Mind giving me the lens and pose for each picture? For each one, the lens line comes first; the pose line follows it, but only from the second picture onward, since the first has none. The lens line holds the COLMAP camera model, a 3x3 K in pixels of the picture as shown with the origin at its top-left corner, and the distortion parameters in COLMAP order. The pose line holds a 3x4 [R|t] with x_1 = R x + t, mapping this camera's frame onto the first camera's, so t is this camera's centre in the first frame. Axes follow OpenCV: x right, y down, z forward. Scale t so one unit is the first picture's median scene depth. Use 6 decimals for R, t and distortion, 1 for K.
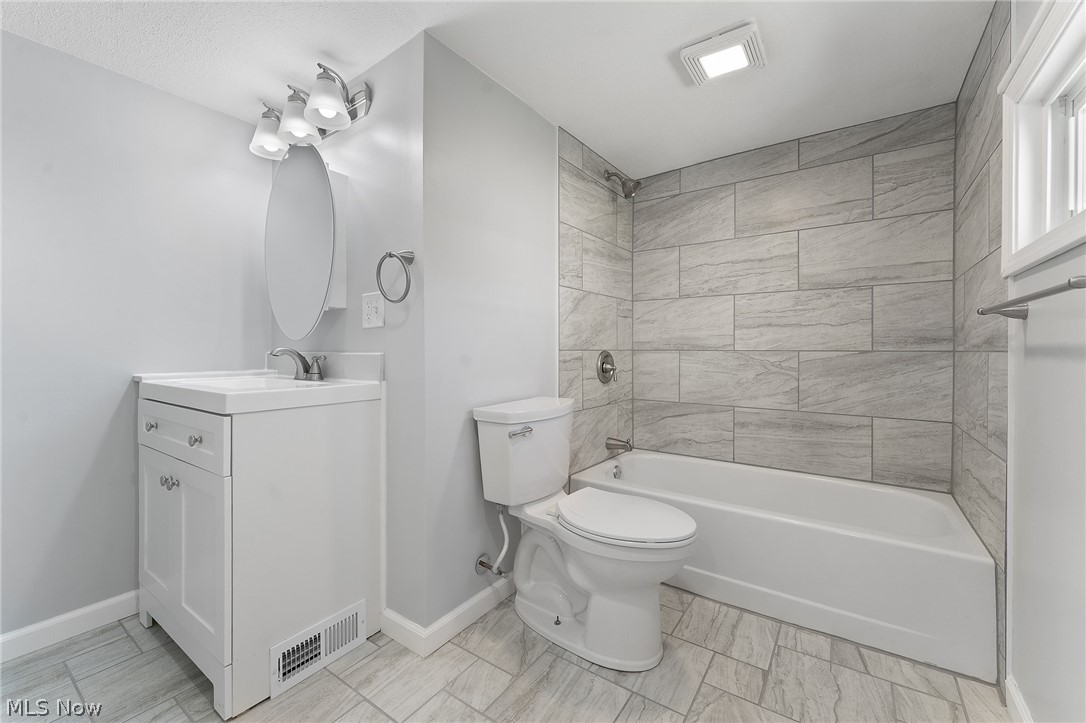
lens RADIAL K [[438.1, 0, 545.0], [0, 438.1, 352.0], [0, 0, 1]] dist [0.000292, -0.000509]
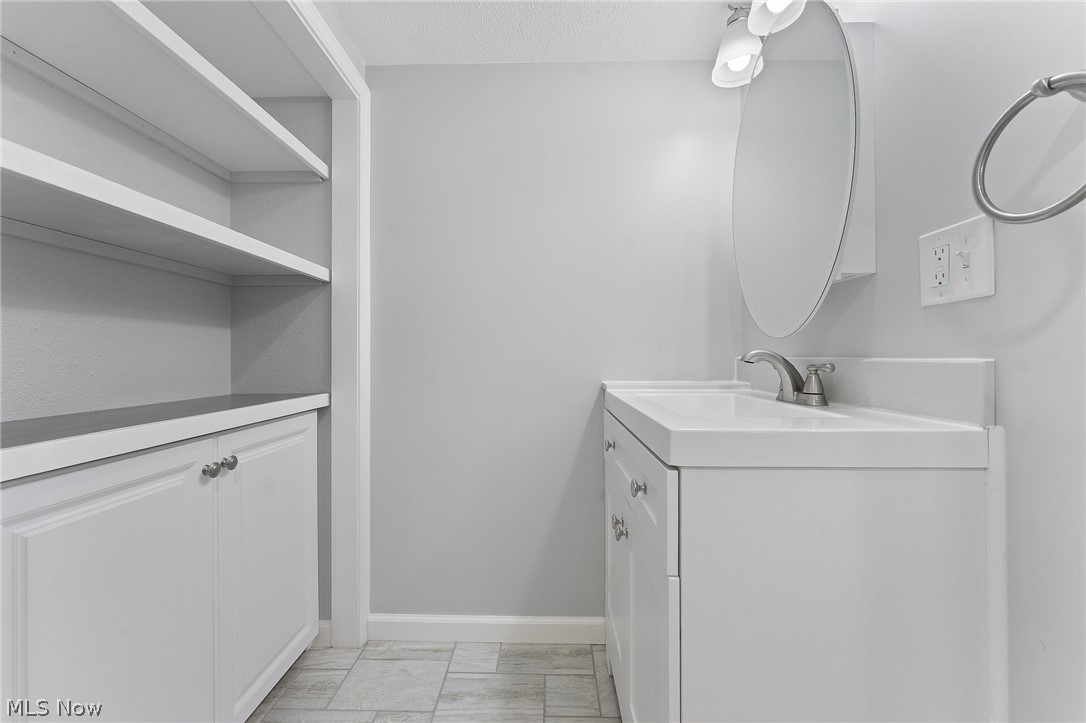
lens RADIAL K [[438.1, 0, 545.0], [0, 438.1, 352.0], [0, 0, 1]] dist [0.000292, -0.000509]
pose [[0.560263, -0.009687, -0.828258, -0.252794], [-0.000879, 0.999924, -0.012289, 0.001263], [0.828314, 0.007613, 0.560212, 0.396463]]
